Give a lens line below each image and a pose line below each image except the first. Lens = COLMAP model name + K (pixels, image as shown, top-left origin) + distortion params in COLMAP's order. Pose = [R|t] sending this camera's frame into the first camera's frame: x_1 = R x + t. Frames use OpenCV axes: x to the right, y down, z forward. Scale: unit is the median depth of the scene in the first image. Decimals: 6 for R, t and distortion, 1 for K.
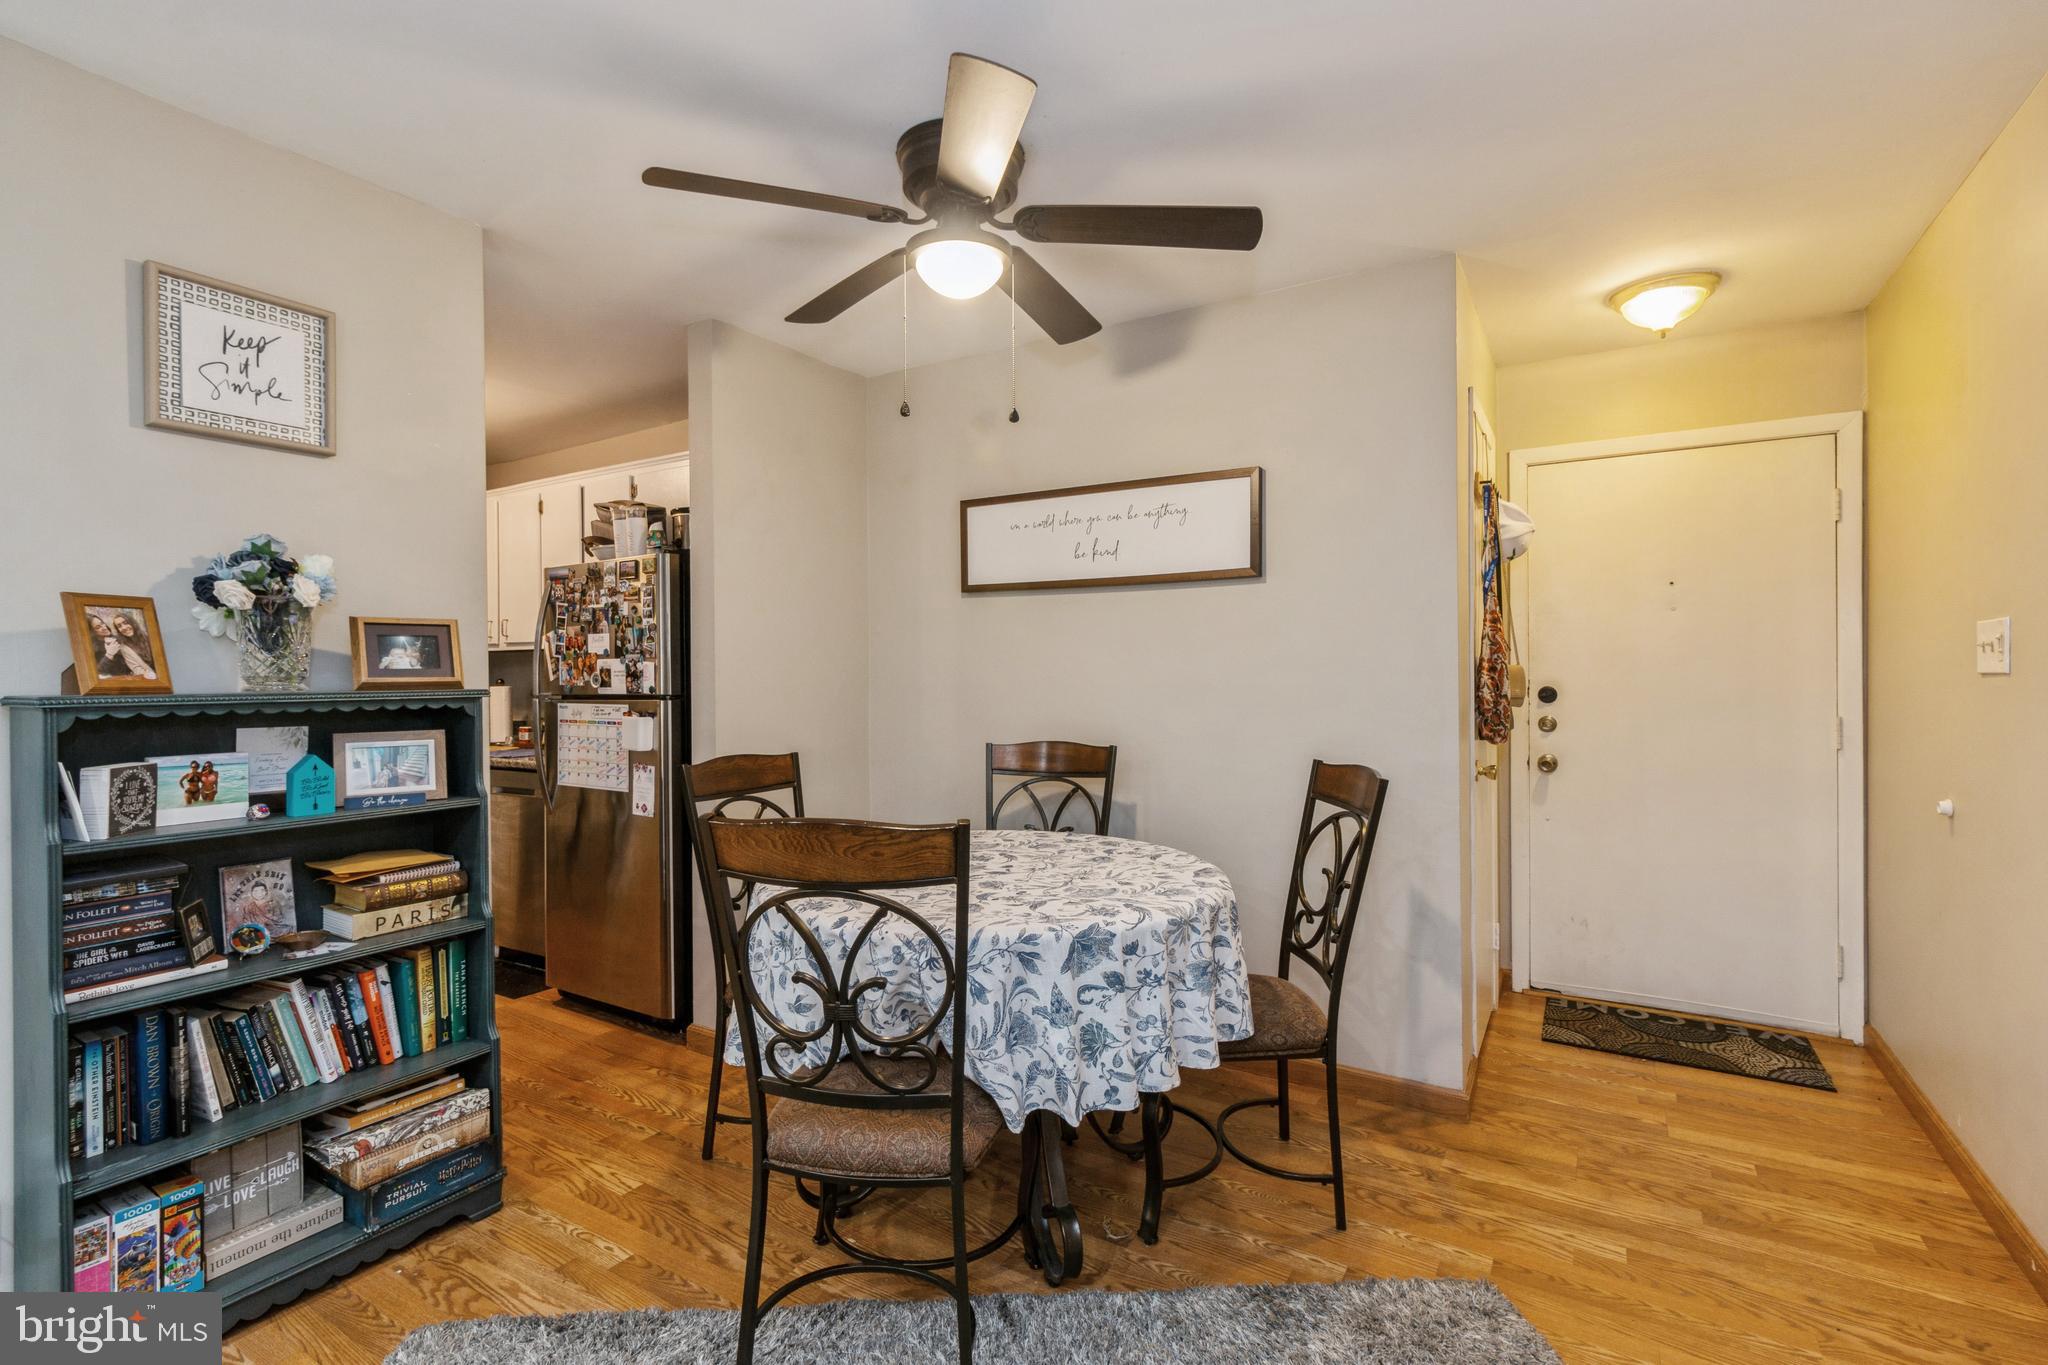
lens RADIAL K [[940.8, 0, 1025.6], [0, 940.8, 670.6], [0, 0, 1]] dist [0.003249, 0.000594]
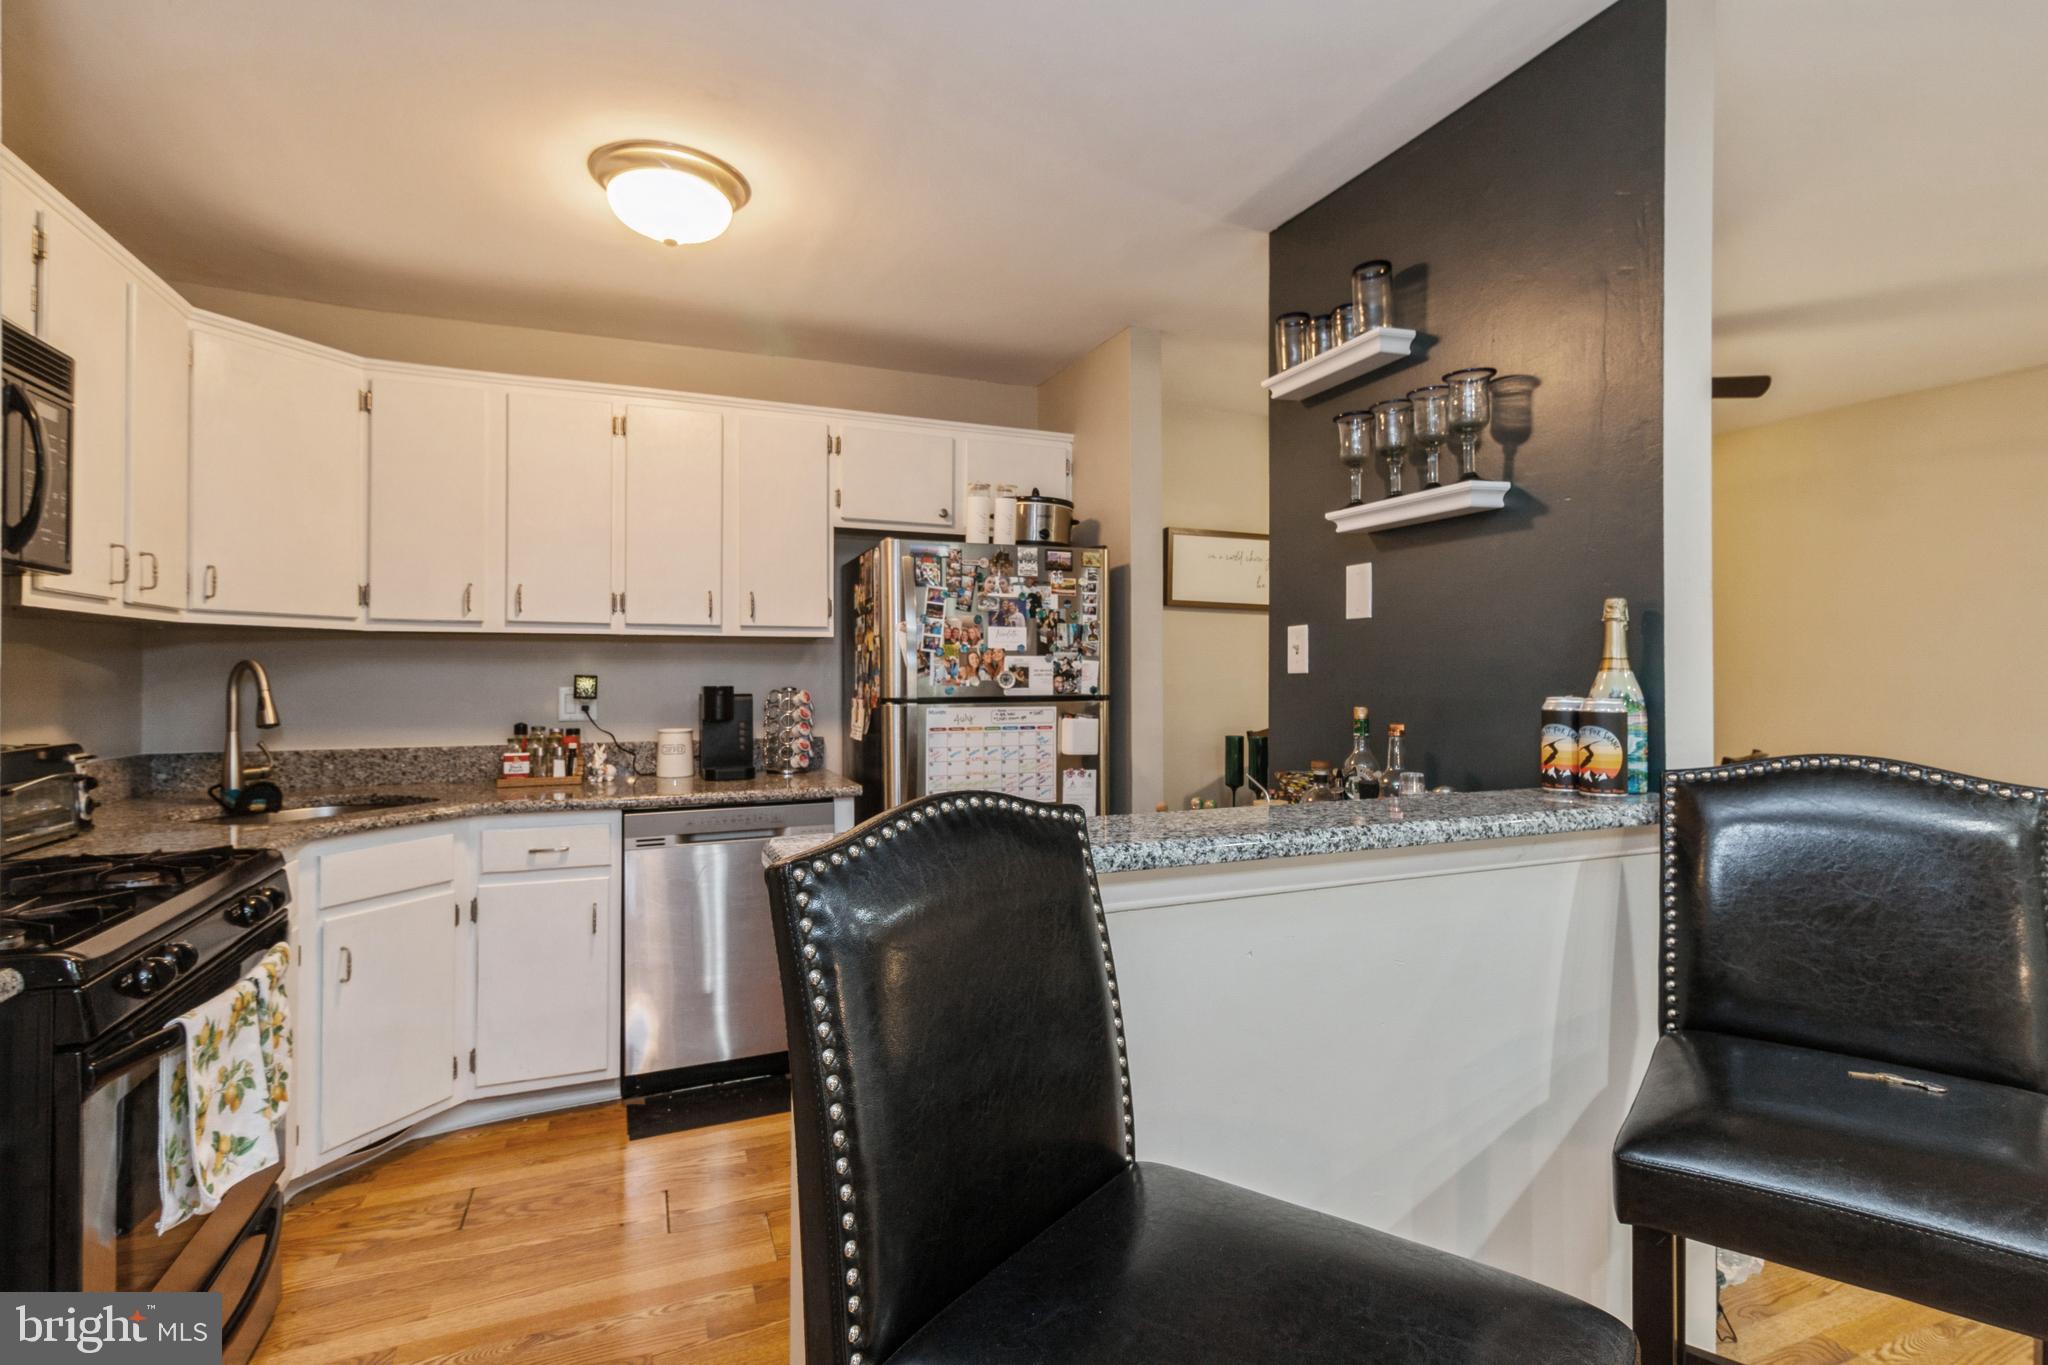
lens RADIAL K [[952.1, 0, 1016.9], [0, 952.1, 669.8], [0, 0, 1]] dist [0.008024, -0.000021]
pose [[0.591990, 0.010474, 0.805877, -1.348101], [-0.007300, 0.999944, -0.007634, 0.008708], [-0.805912, -0.001363, 0.592033, 0.538607]]
